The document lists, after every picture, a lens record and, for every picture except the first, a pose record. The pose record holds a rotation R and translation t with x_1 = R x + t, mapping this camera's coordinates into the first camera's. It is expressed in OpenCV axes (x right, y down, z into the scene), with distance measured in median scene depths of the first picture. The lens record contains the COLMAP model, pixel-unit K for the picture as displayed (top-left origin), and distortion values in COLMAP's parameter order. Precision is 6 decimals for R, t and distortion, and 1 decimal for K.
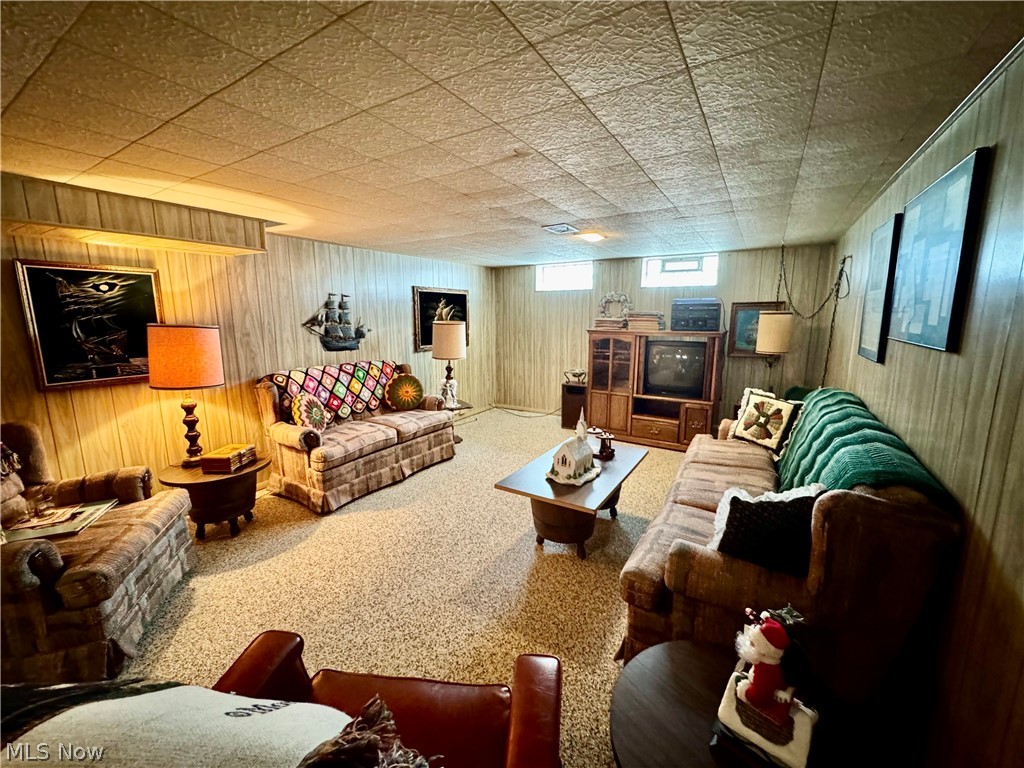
lens RADIAL K [[413.9, 0, 510.5], [0, 413.9, 383.2], [0, 0, 1]] dist [-0.003406, 0.001987]
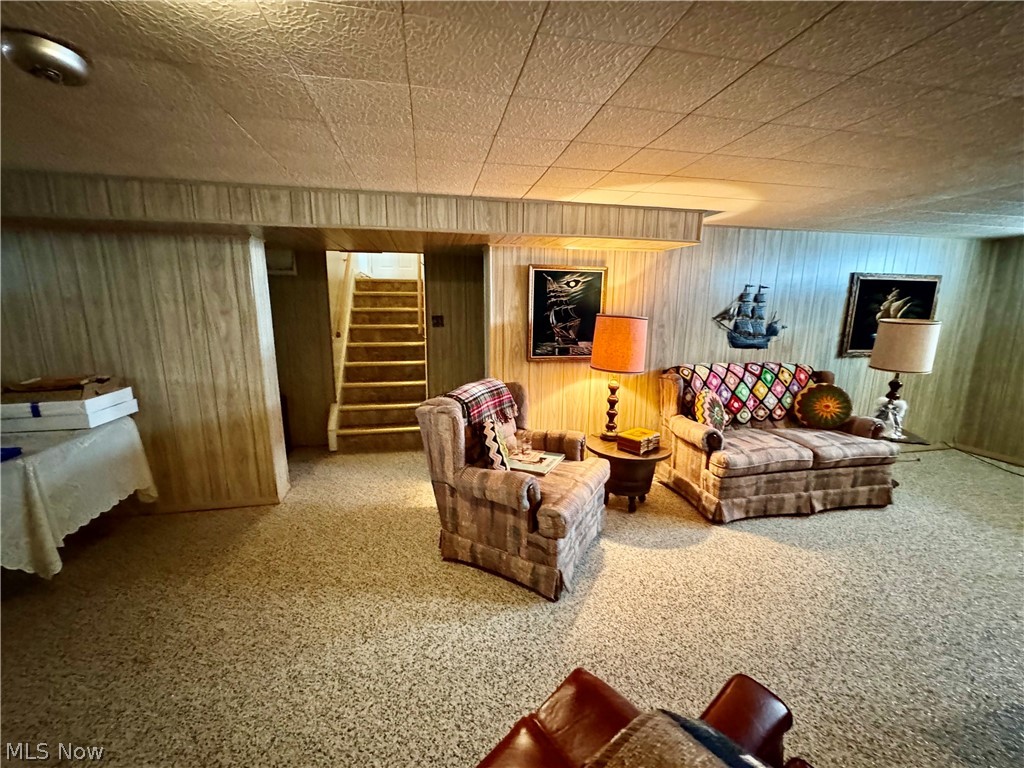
lens RADIAL K [[413.9, 0, 511.2], [0, 413.9, 384.1], [0, 0, 1]] dist [-0.003406, 0.001987]
pose [[0.683527, 0.145755, -0.715225, -0.139824], [-0.132498, 0.988358, 0.074791, -0.000532], [0.717799, 0.043644, 0.694881, 0.008891]]
